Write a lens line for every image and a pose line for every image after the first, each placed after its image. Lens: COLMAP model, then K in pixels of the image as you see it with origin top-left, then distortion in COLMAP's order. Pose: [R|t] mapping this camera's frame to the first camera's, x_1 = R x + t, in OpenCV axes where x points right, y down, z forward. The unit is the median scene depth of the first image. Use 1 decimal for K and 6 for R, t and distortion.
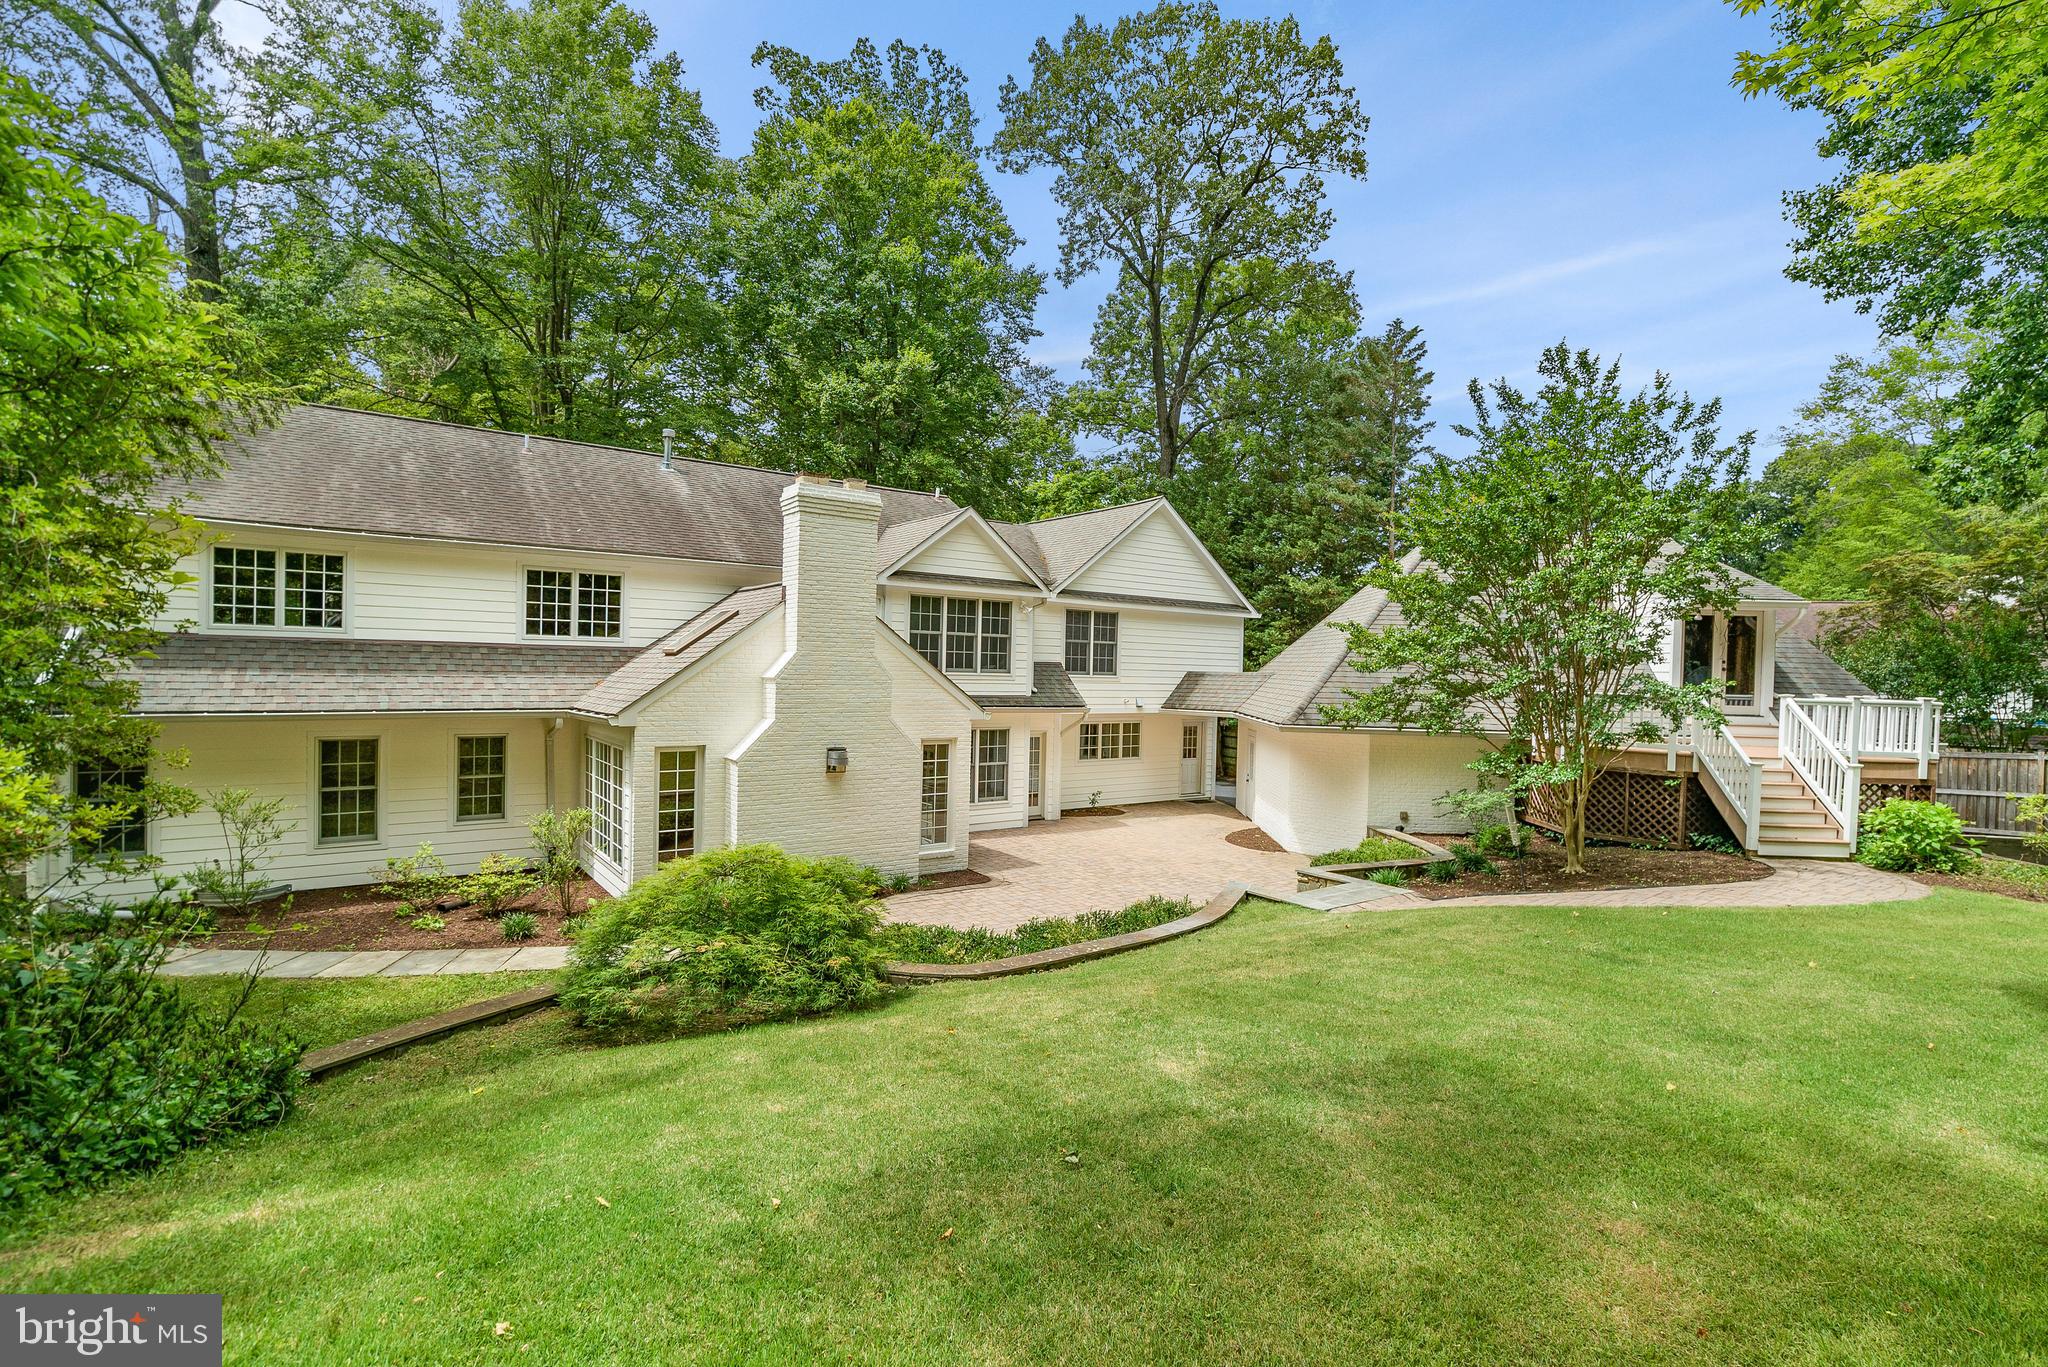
lens RADIAL K [[941.7, 0, 1015.0], [0, 941.7, 685.8], [0, 0, 1]] dist [-0.024078, -0.000420]
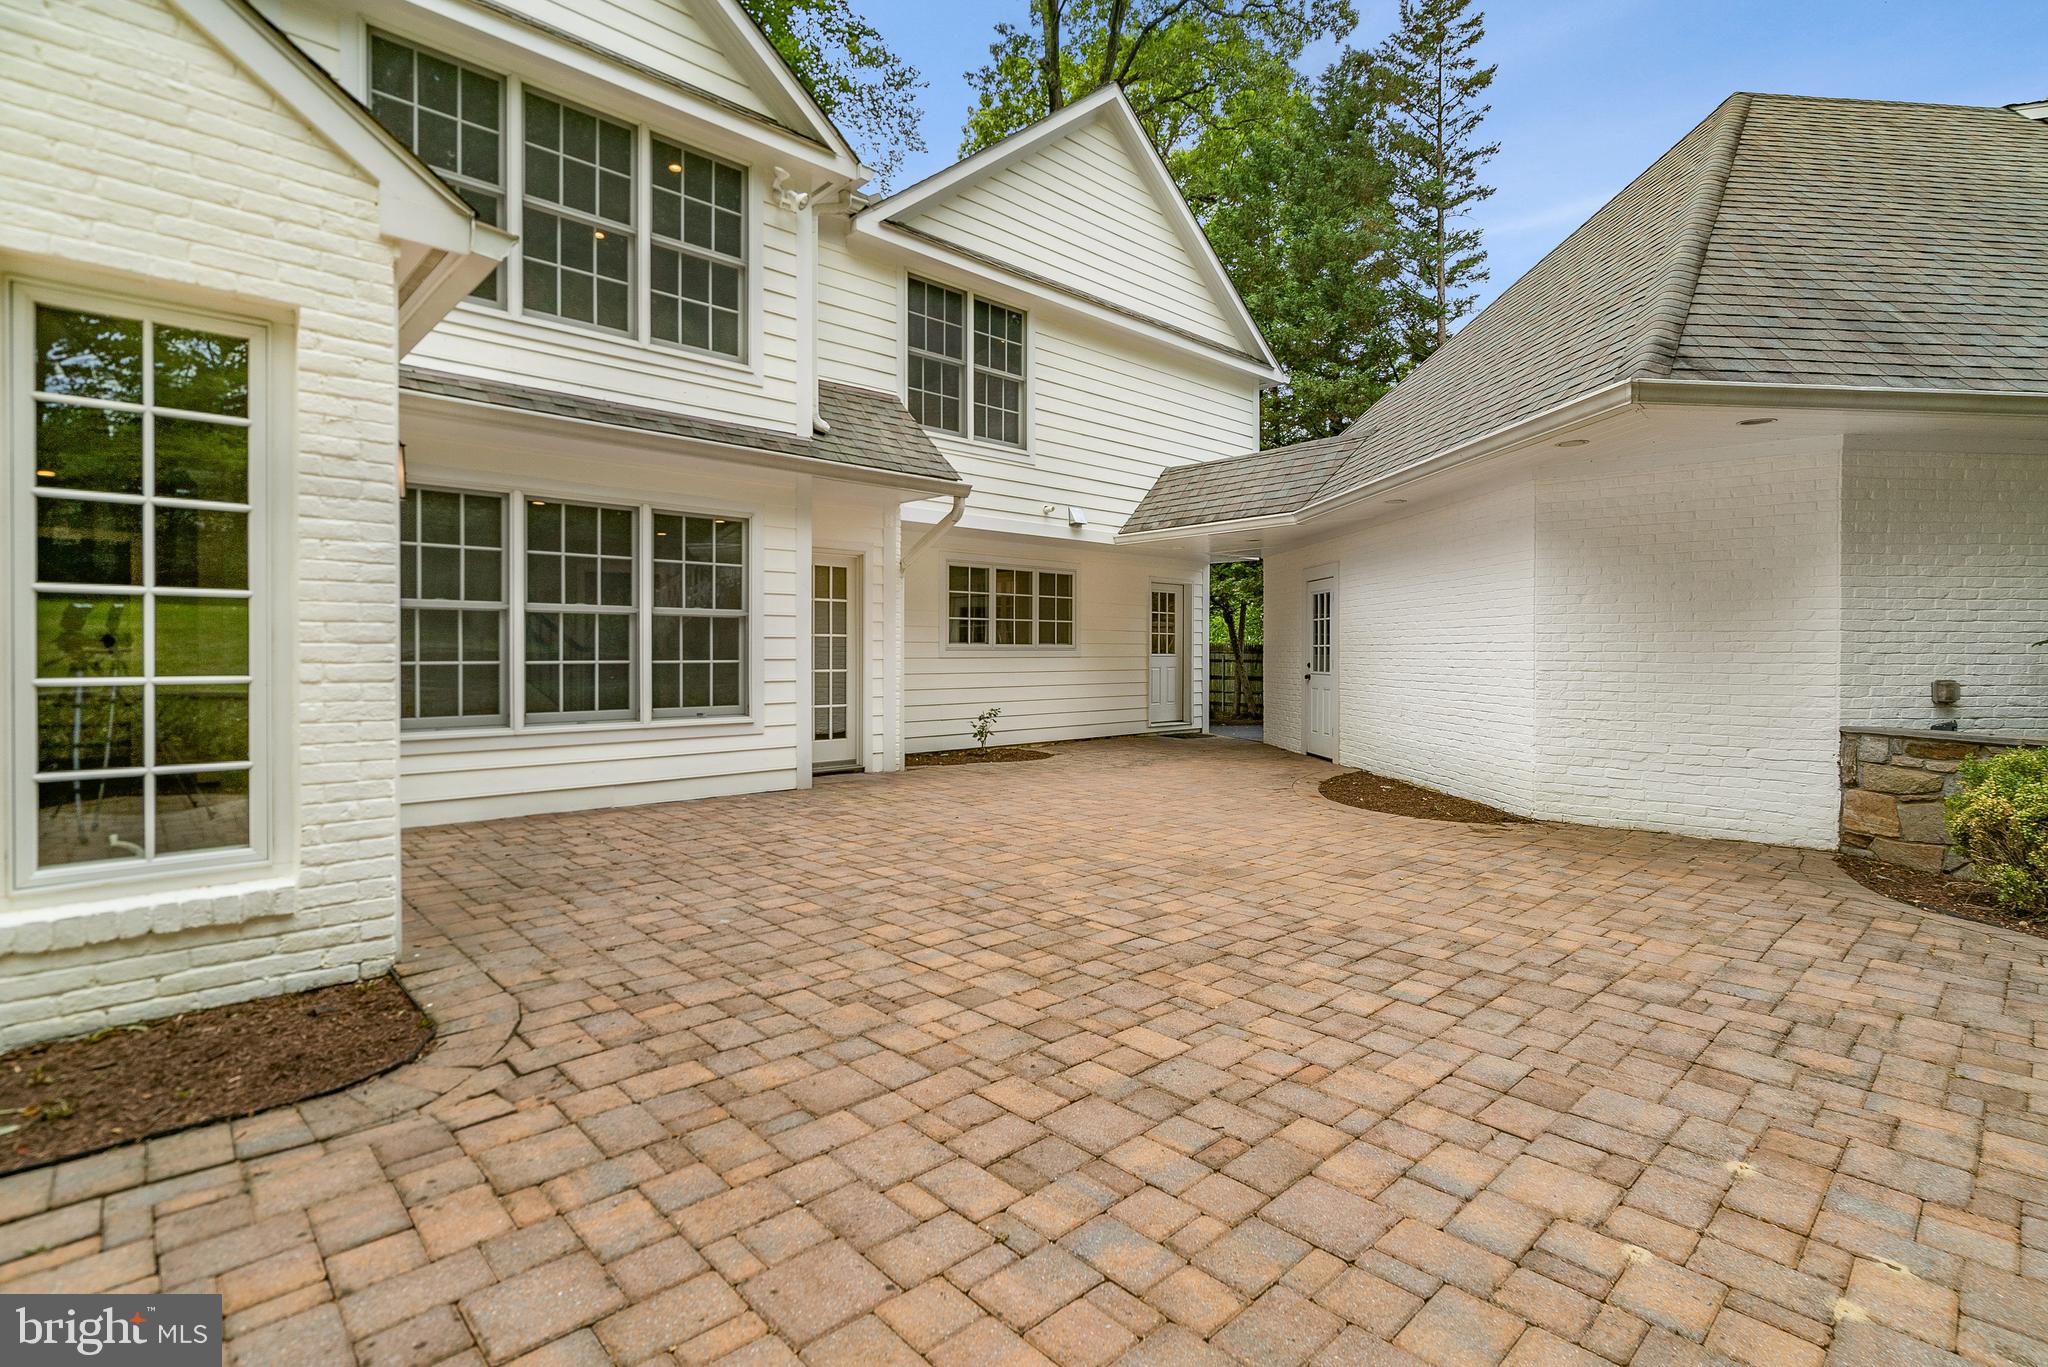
lens RADIAL K [[941.7, 0, 1029.1], [0, 941.7, 669.0], [0, 0, 1]] dist [-0.024078, -0.000420]
pose [[0.989222, -0.023464, 0.144532, 0.042294], [0.024068, 0.999707, -0.002428, 0.095328], [-0.144433, 0.005881, 0.989497, 0.561884]]
